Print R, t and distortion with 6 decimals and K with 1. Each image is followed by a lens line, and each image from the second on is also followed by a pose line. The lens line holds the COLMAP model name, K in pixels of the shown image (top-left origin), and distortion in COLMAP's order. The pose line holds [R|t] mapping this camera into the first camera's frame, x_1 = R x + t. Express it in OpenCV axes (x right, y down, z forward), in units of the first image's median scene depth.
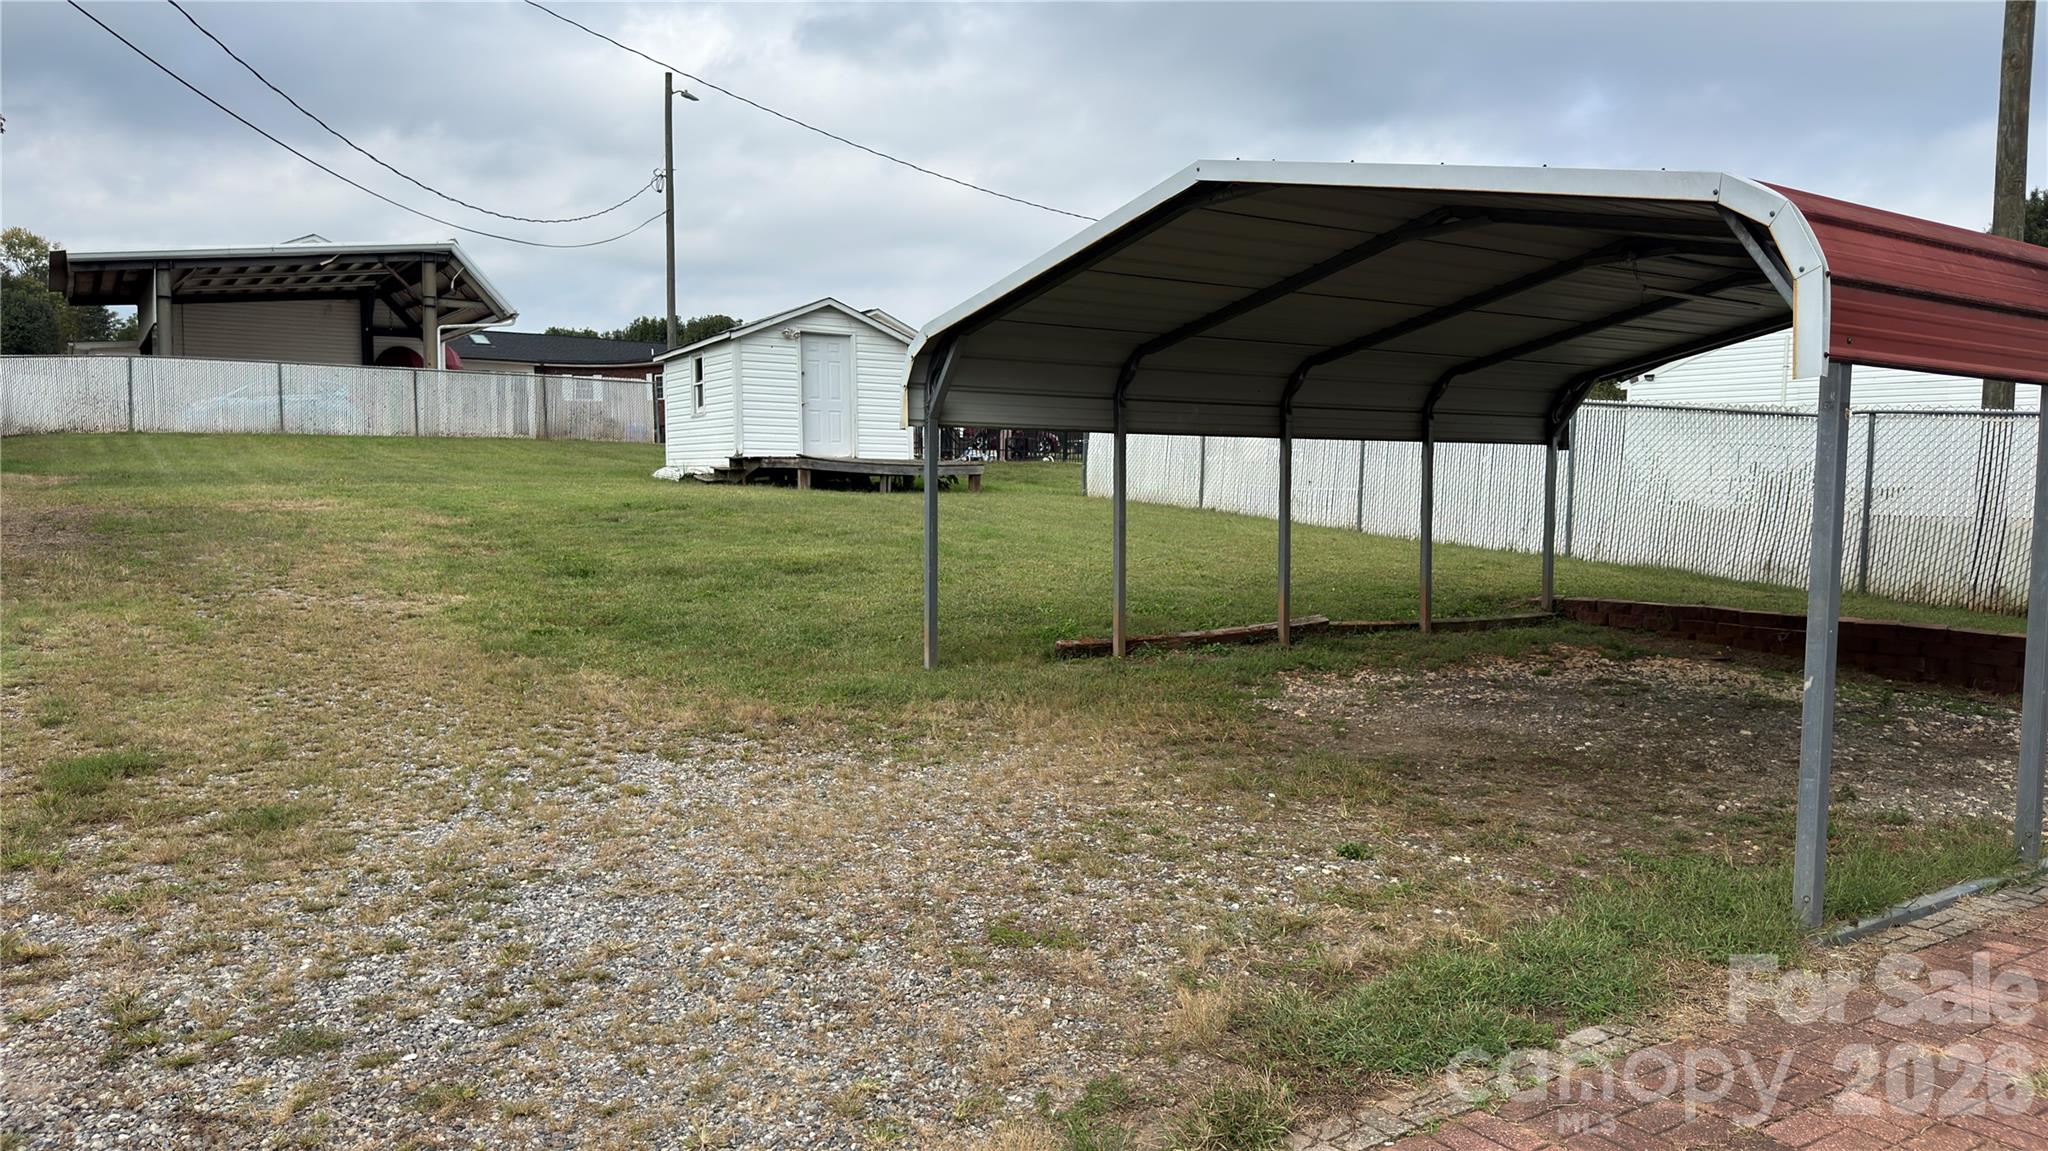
lens RADIAL K [[1446.1, 0, 1026.1], [0, 1446.1, 577.6], [0, 0, 1]] dist [-0.006128, -0.001116]
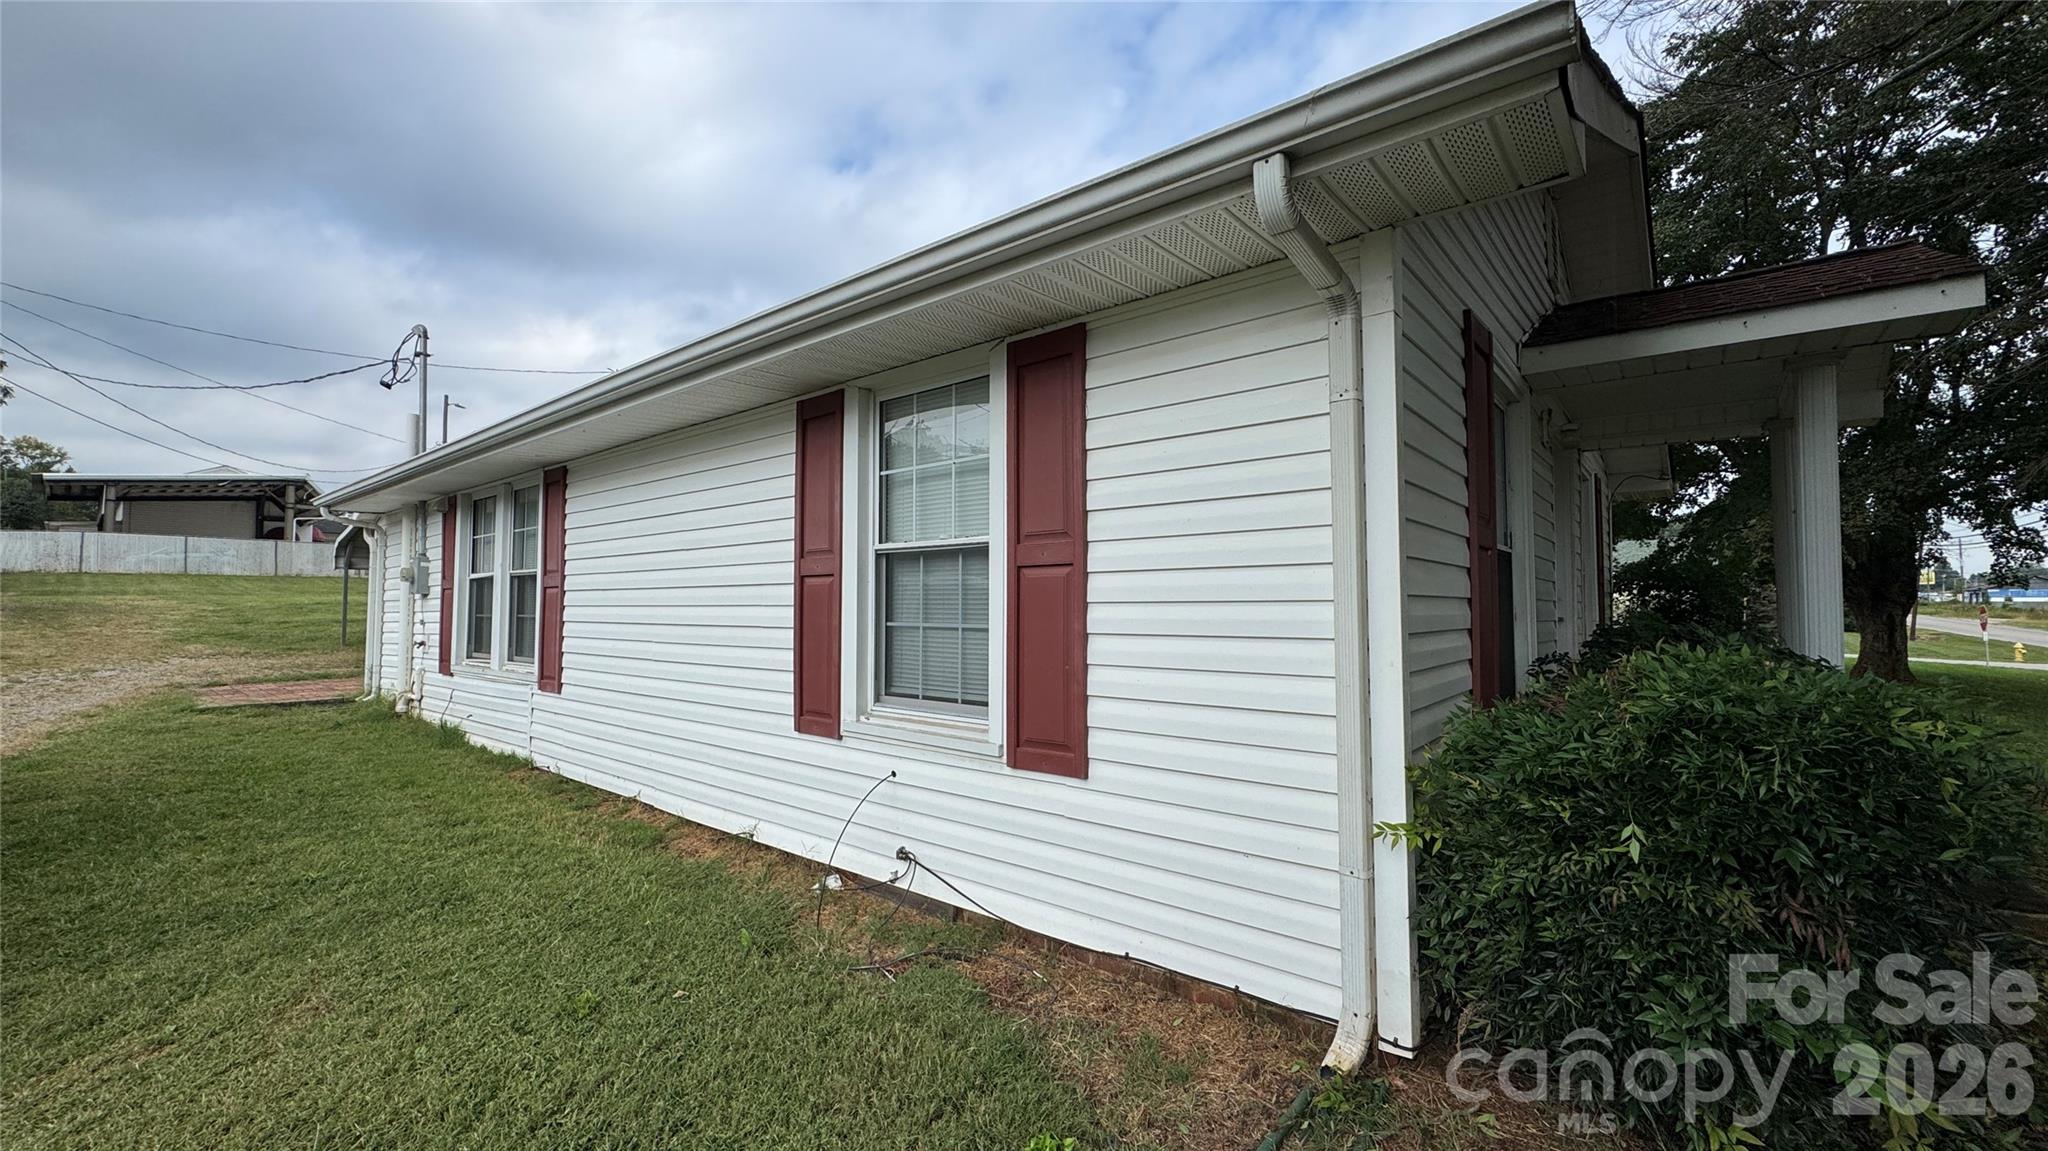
lens RADIAL K [[819.9, 0, 1023.5], [0, 819.9, 570.8], [0, 0, 1]] dist [0.001188, -0.000404]
pose [[0.960795, 0.002081, 0.277251, 0.216650], [0.028969, 0.993745, -0.107849, 0.038767], [-0.275741, 0.111653, 0.954725, -0.290480]]
